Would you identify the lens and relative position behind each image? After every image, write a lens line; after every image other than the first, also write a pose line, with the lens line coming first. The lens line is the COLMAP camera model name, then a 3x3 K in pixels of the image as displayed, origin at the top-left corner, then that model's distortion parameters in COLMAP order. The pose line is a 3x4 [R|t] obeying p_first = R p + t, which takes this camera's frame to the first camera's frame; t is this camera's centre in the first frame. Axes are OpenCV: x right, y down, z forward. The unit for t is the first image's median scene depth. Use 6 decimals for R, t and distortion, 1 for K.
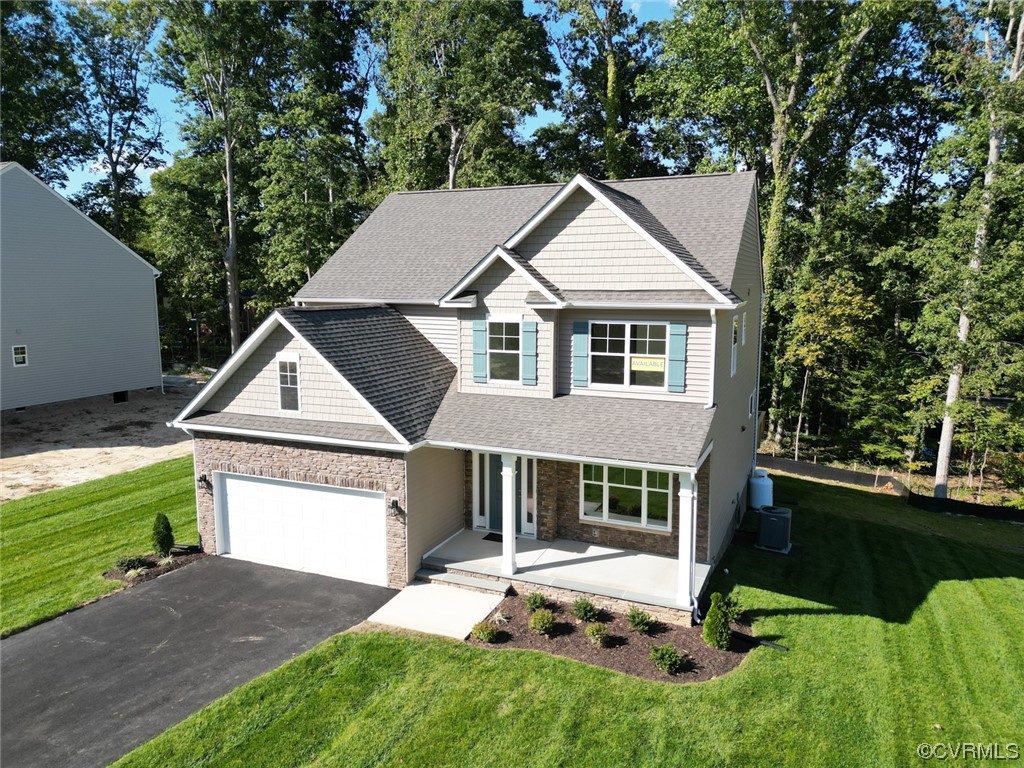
lens RADIAL K [[714.8, 0, 512.4], [0, 714.8, 365.9], [0, 0, 1]] dist [0.115589, -0.126205]
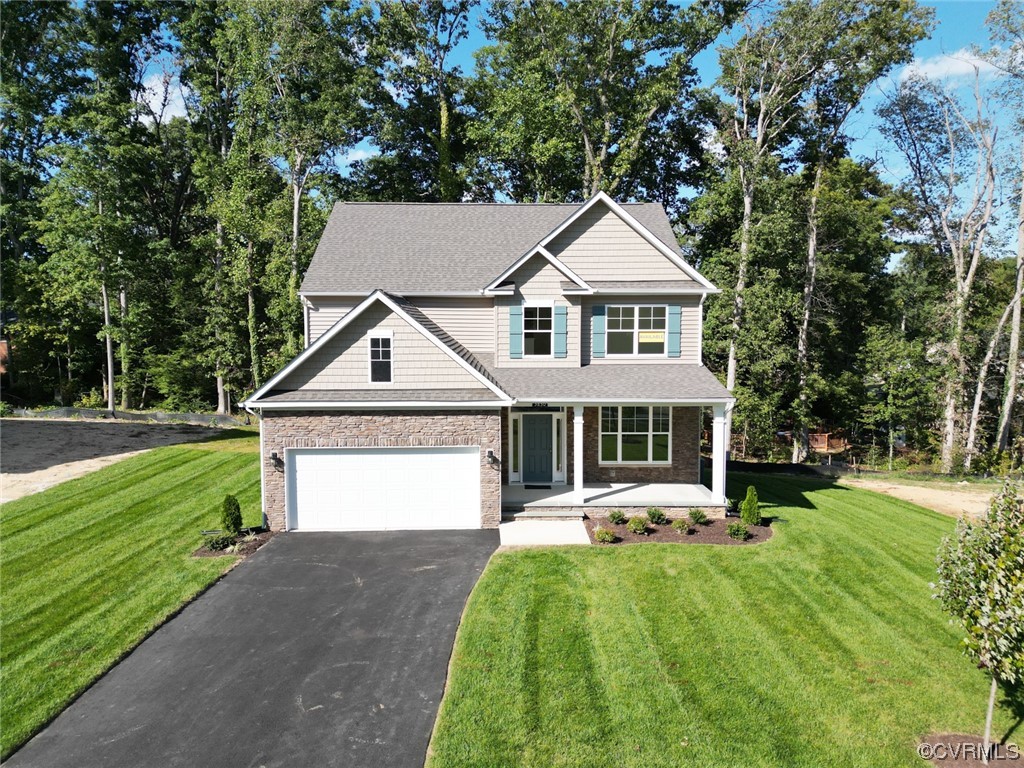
lens RADIAL K [[714.8, 0, 512.4], [0, 714.8, 365.9], [0, 0, 1]] dist [0.115589, -0.126205]
pose [[0.910039, -0.024668, 0.413788, -0.578178], [0.049230, 0.997595, -0.048798, 0.099972], [-0.411589, 0.064779, 0.909064, -0.086342]]
